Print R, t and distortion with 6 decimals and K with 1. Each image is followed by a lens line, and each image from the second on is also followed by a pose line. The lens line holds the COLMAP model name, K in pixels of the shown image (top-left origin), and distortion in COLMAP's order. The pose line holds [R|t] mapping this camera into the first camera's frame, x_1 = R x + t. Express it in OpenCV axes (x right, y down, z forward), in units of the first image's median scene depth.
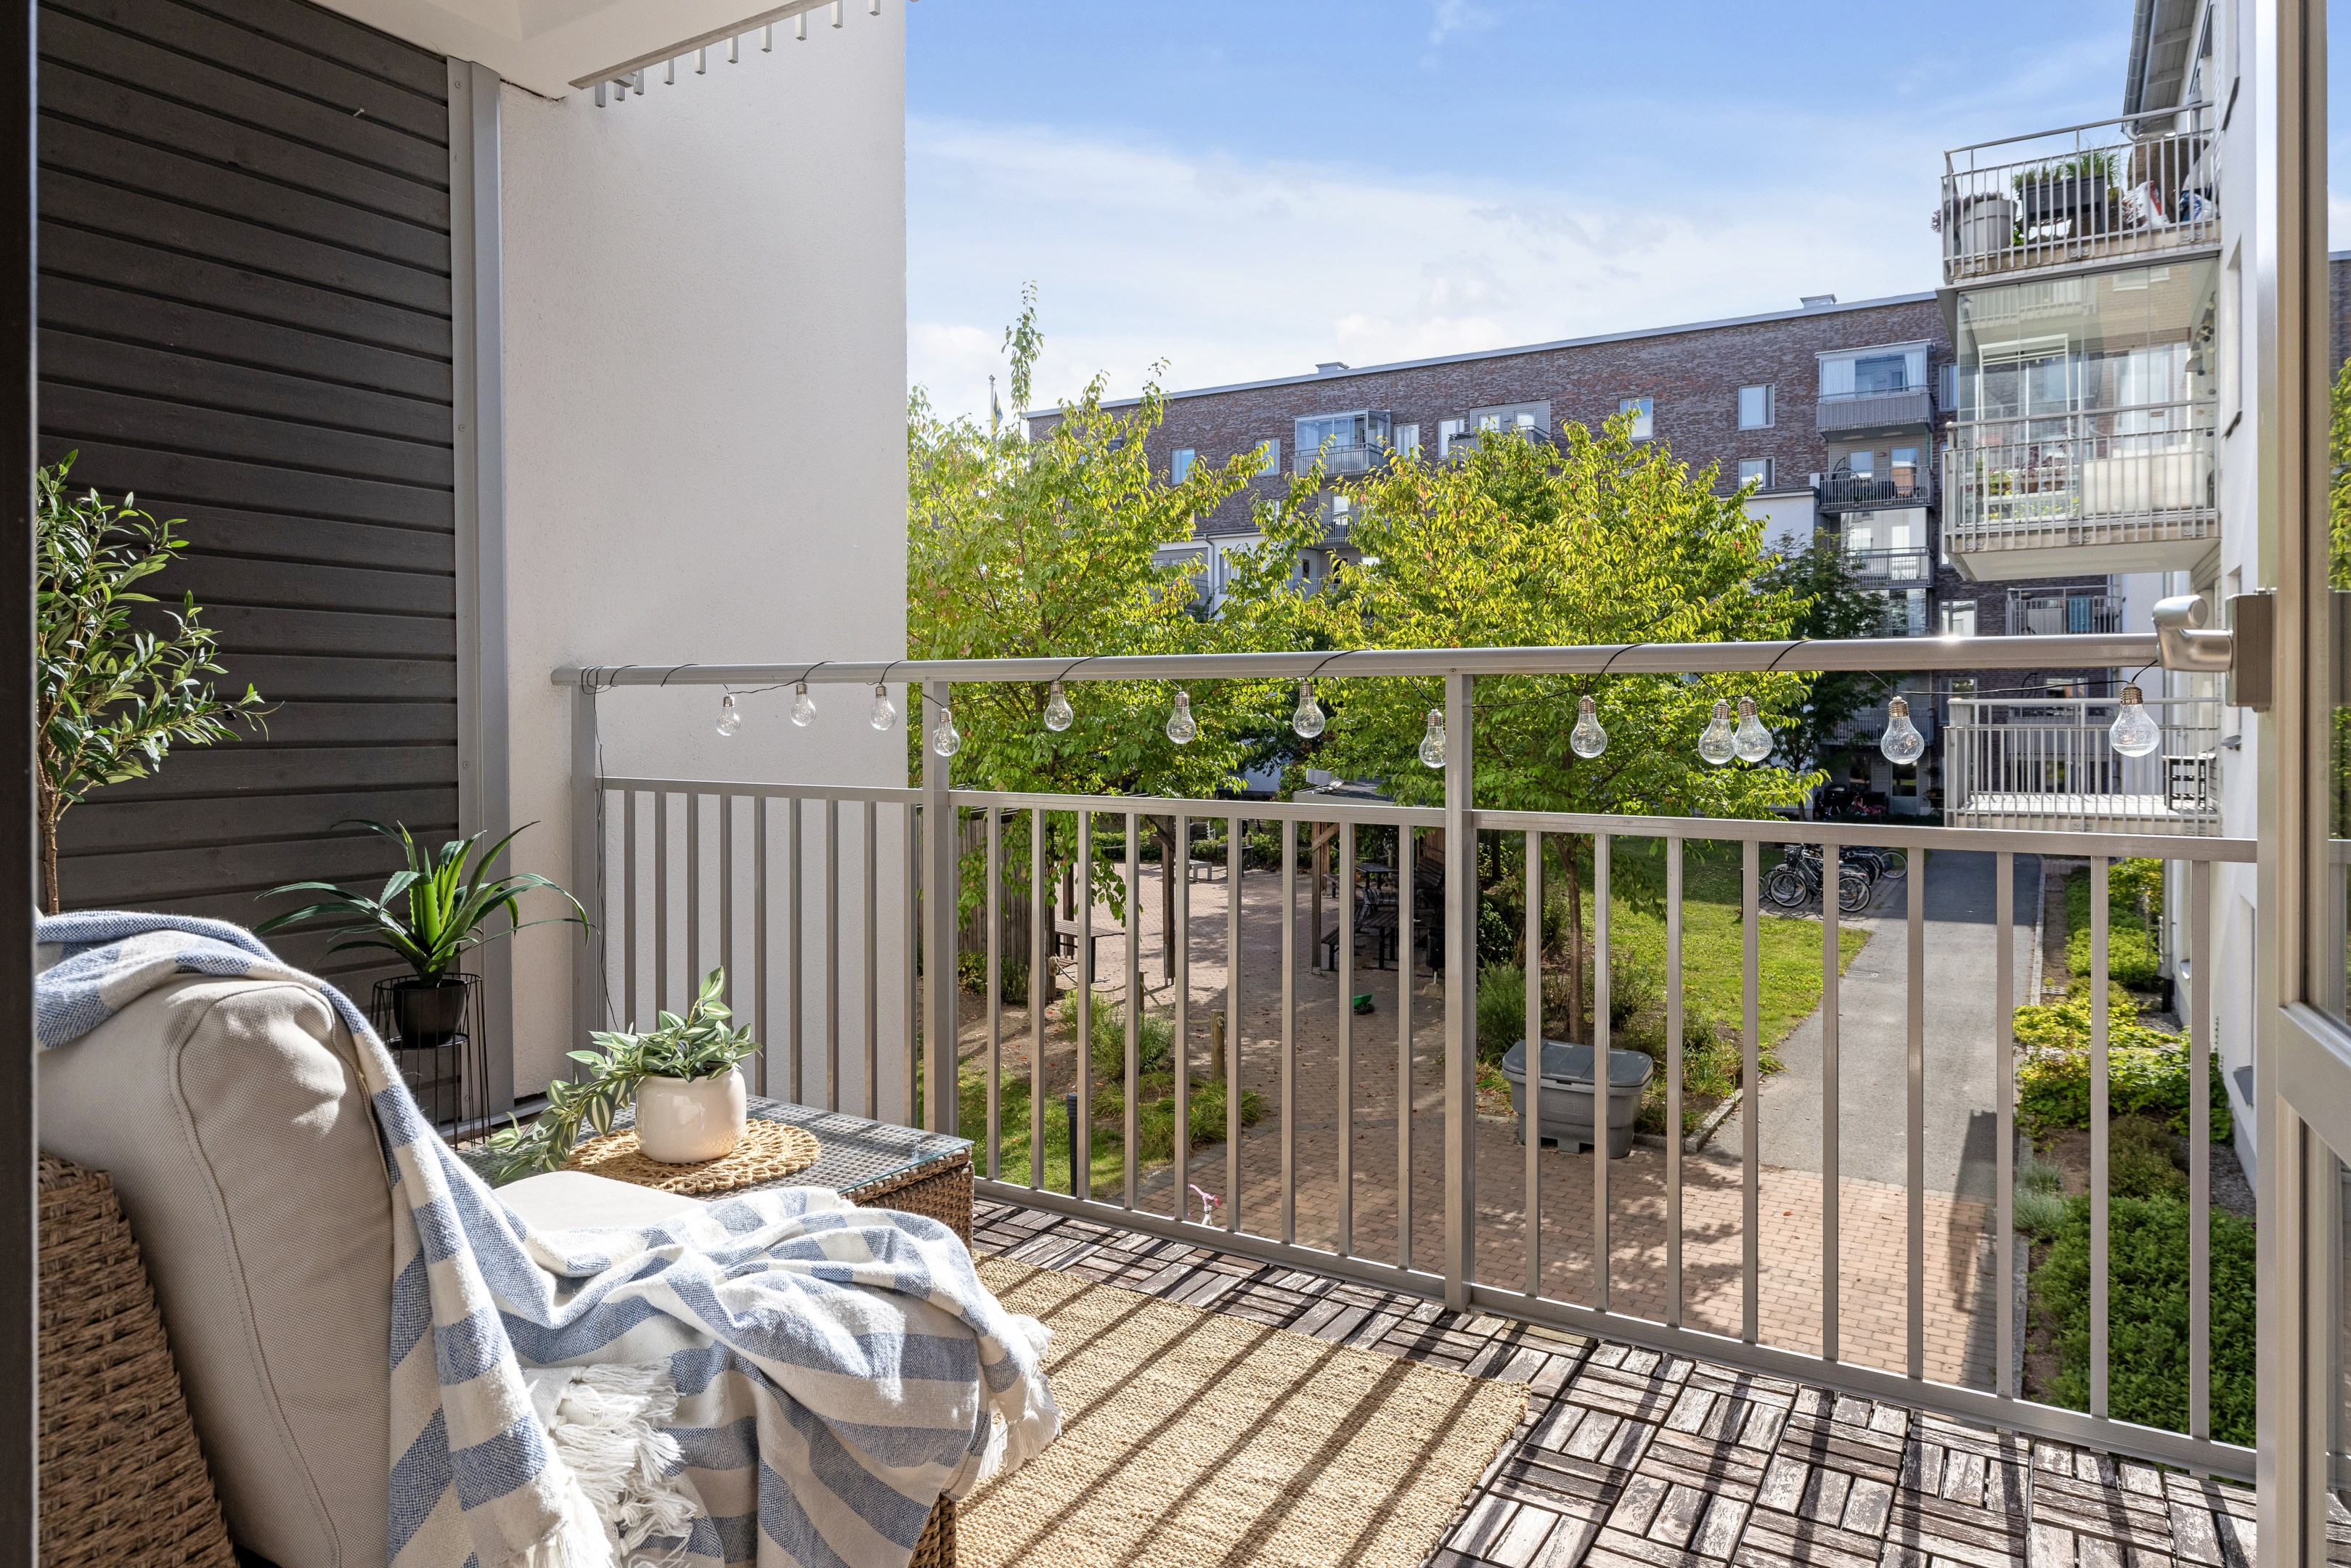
lens RADIAL K [[1424.8, 0, 1179.2], [0, 1424.8, 714.4], [0, 0, 1]] dist [-0.003693, -0.001050]
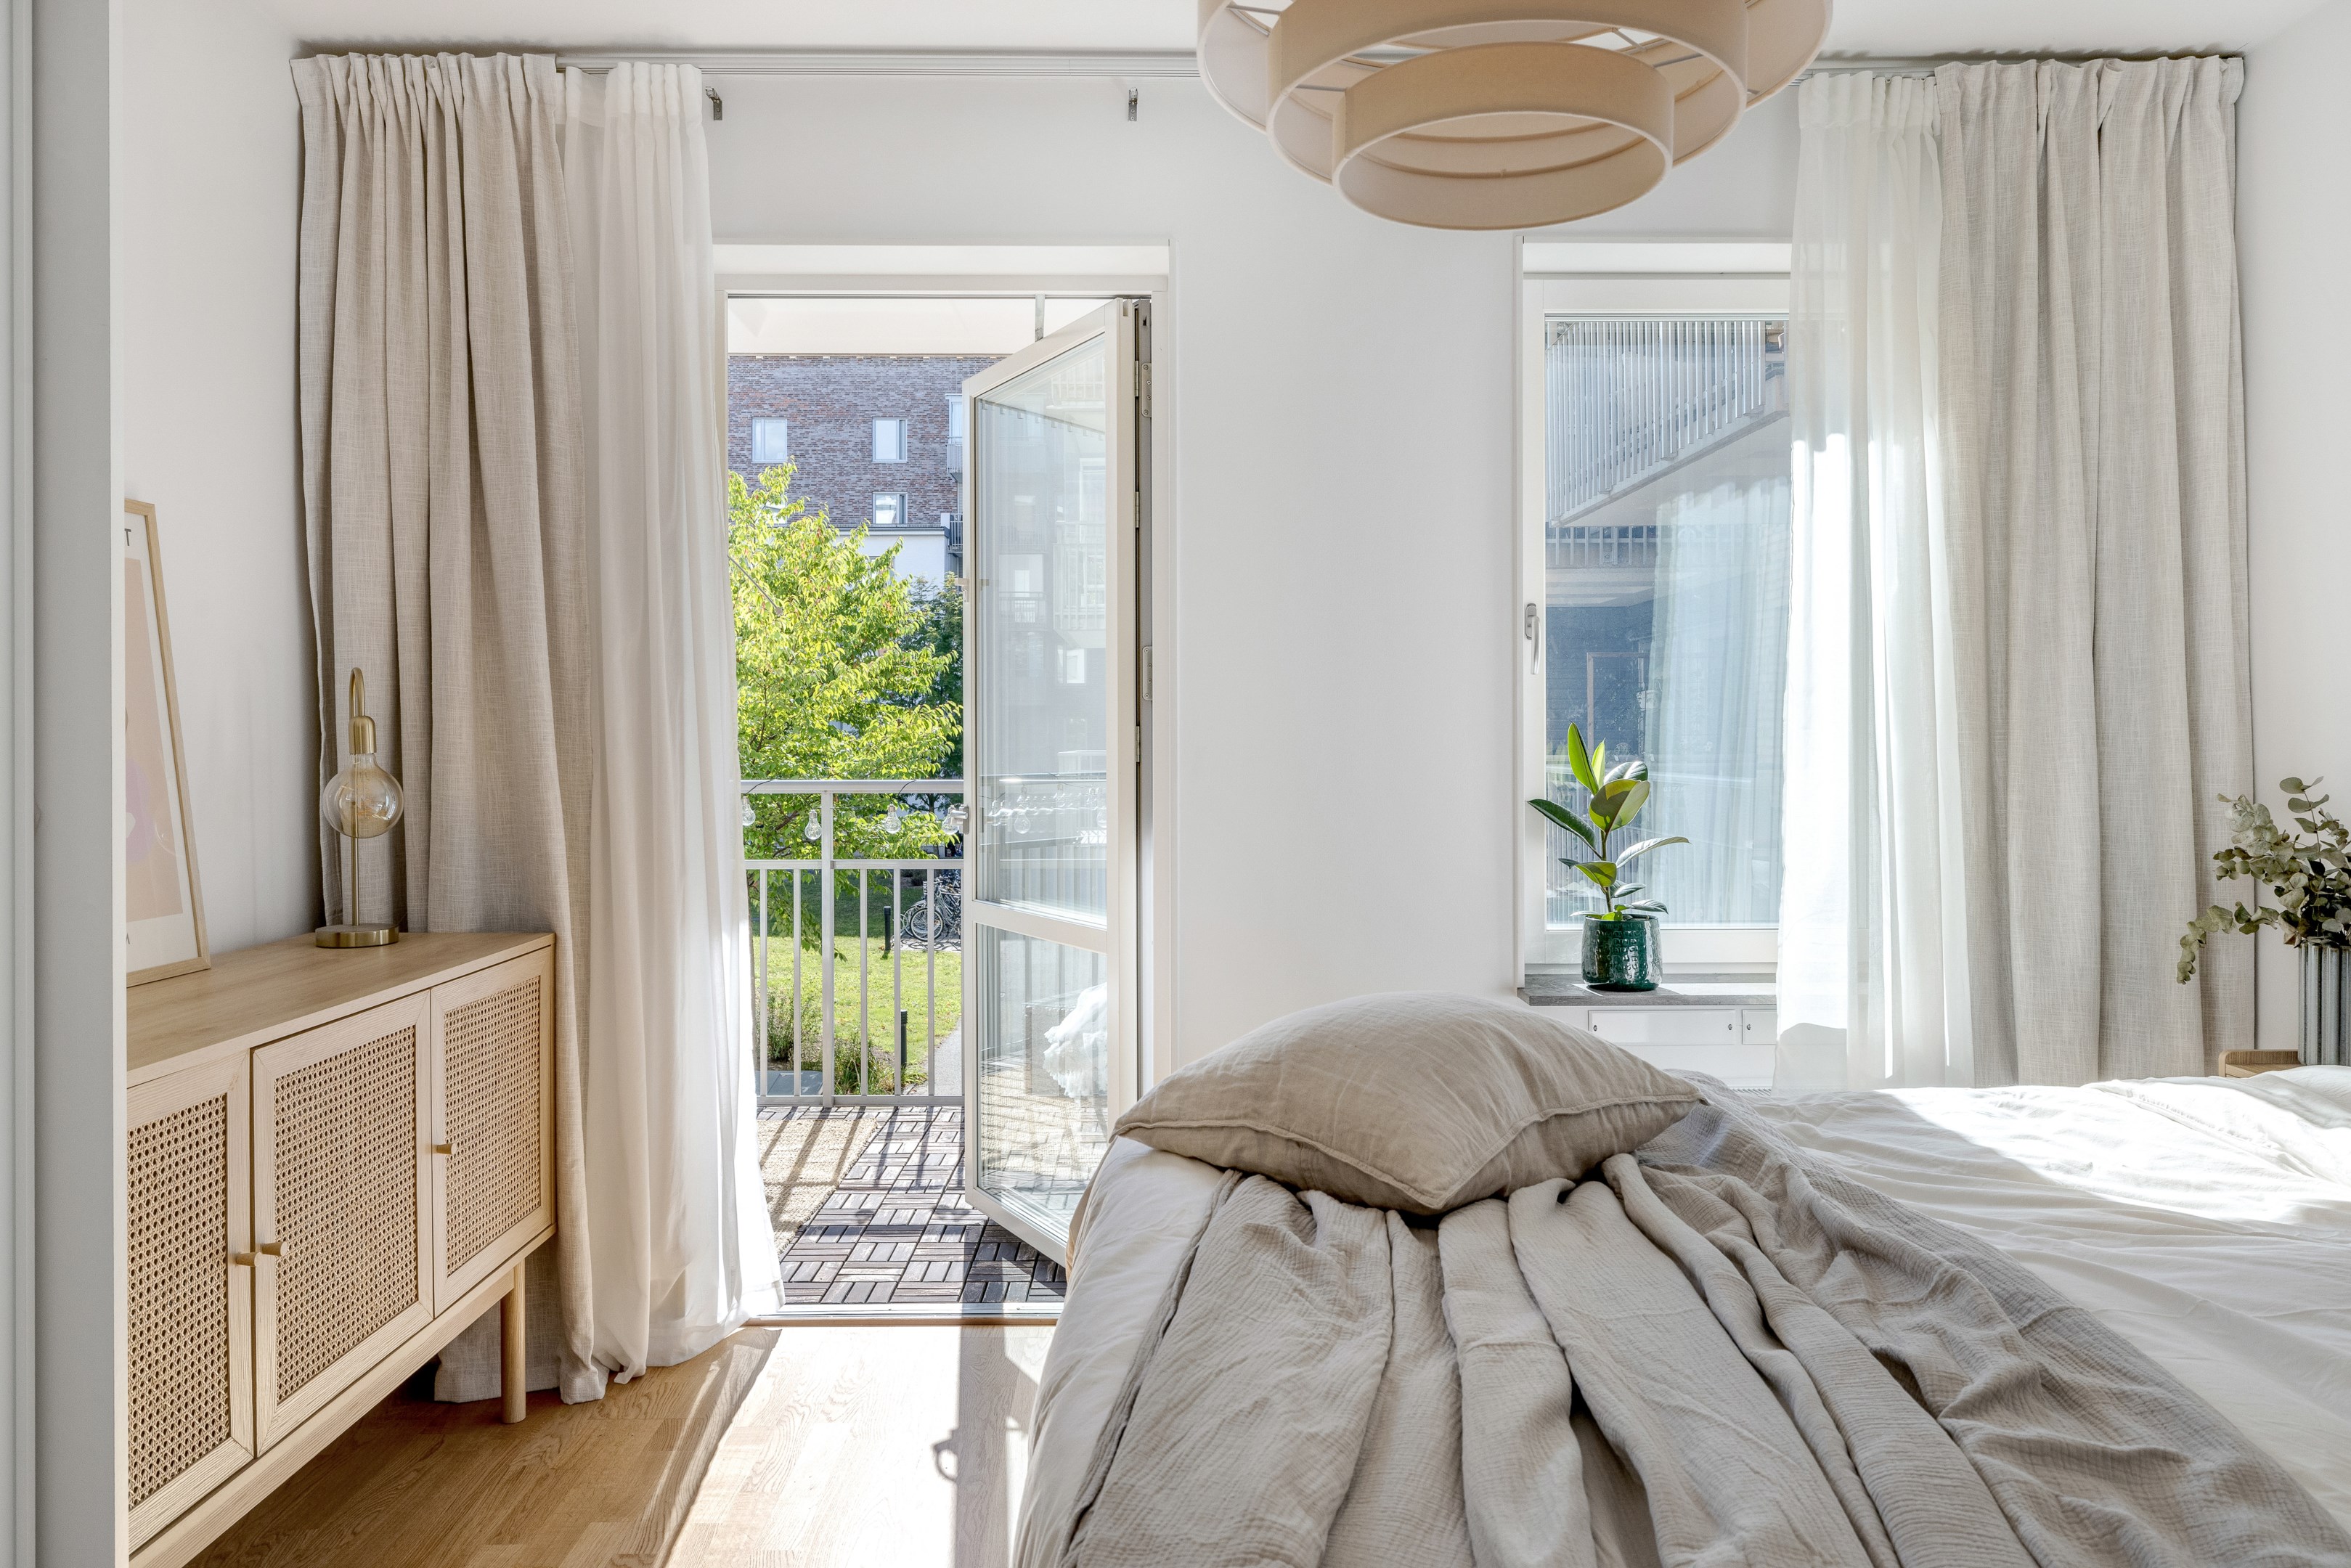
lens RADIAL K [[1651.6, 0, 1157.6], [0, 1651.6, 749.2], [0, 0, 1]] dist [0.002520, -0.003566]
pose [[0.852011, -0.005055, 0.523500, -0.113851], [0.003859, 0.999987, 0.003374, -0.017387], [-0.523510, -0.000854, 0.852019, -0.223041]]
